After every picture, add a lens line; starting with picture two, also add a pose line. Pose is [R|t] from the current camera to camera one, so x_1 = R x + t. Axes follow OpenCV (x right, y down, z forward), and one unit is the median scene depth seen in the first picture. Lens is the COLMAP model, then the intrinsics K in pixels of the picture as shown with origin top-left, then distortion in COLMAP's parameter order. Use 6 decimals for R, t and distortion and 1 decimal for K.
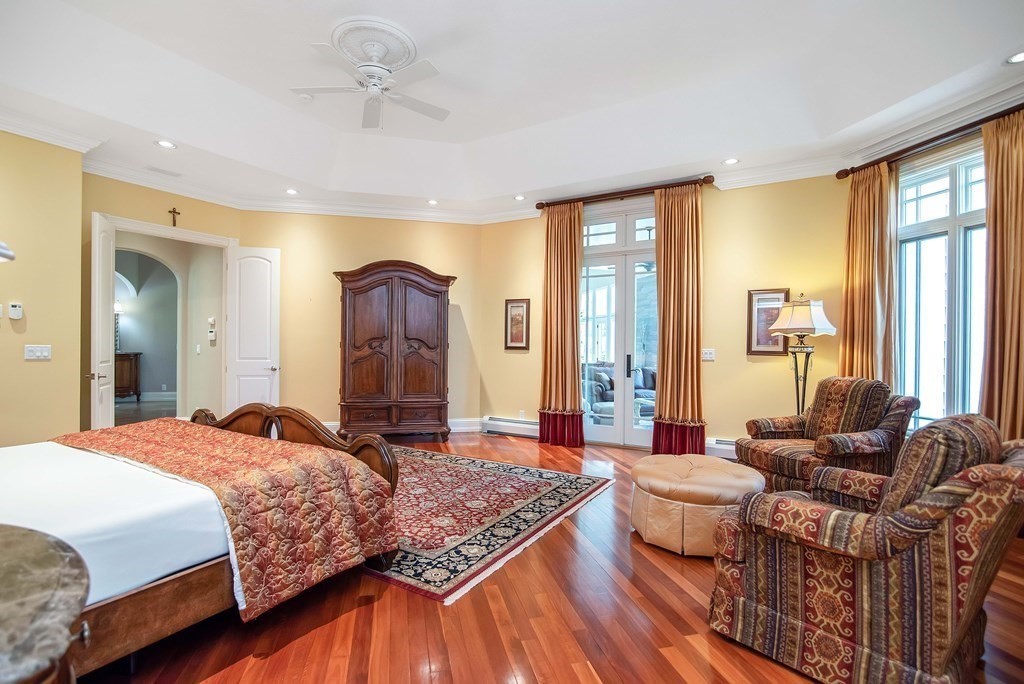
lens RADIAL K [[468.6, 0, 498.5], [0, 468.6, 352.2], [0, 0, 1]] dist [-0.011630, -0.000176]
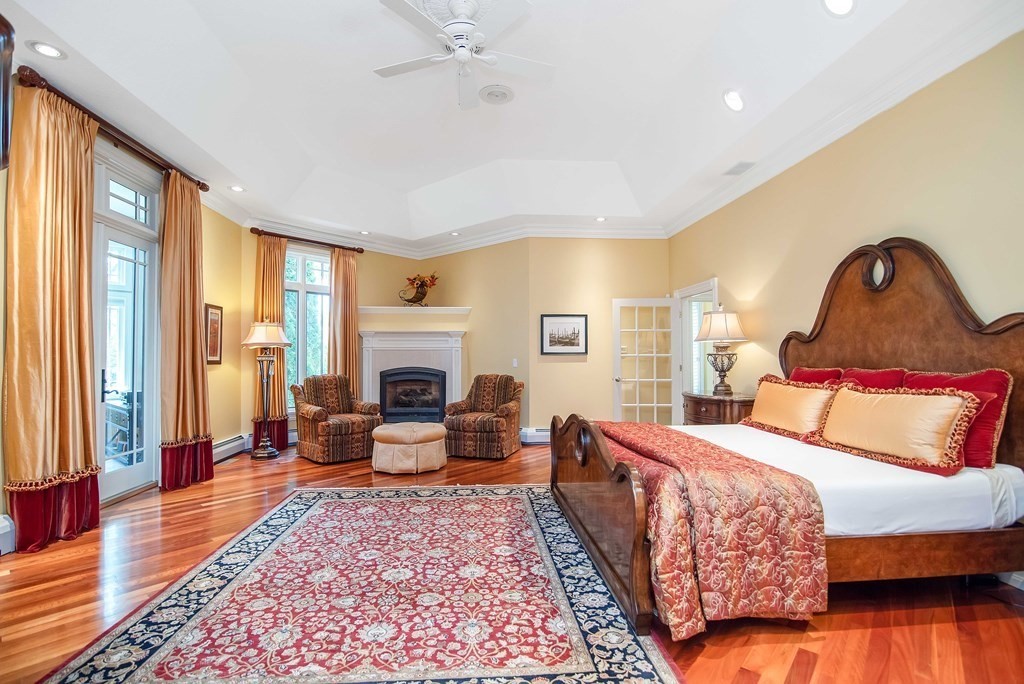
lens RADIAL K [[468.6, 0, 498.5], [0, 468.6, 352.2], [0, 0, 1]] dist [-0.011630, -0.000176]
pose [[-0.574752, 0.001565, 0.818326, -0.891828], [0.003952, 0.999992, 0.000864, -0.031539], [-0.818318, 0.003731, -0.574753, 1.272205]]
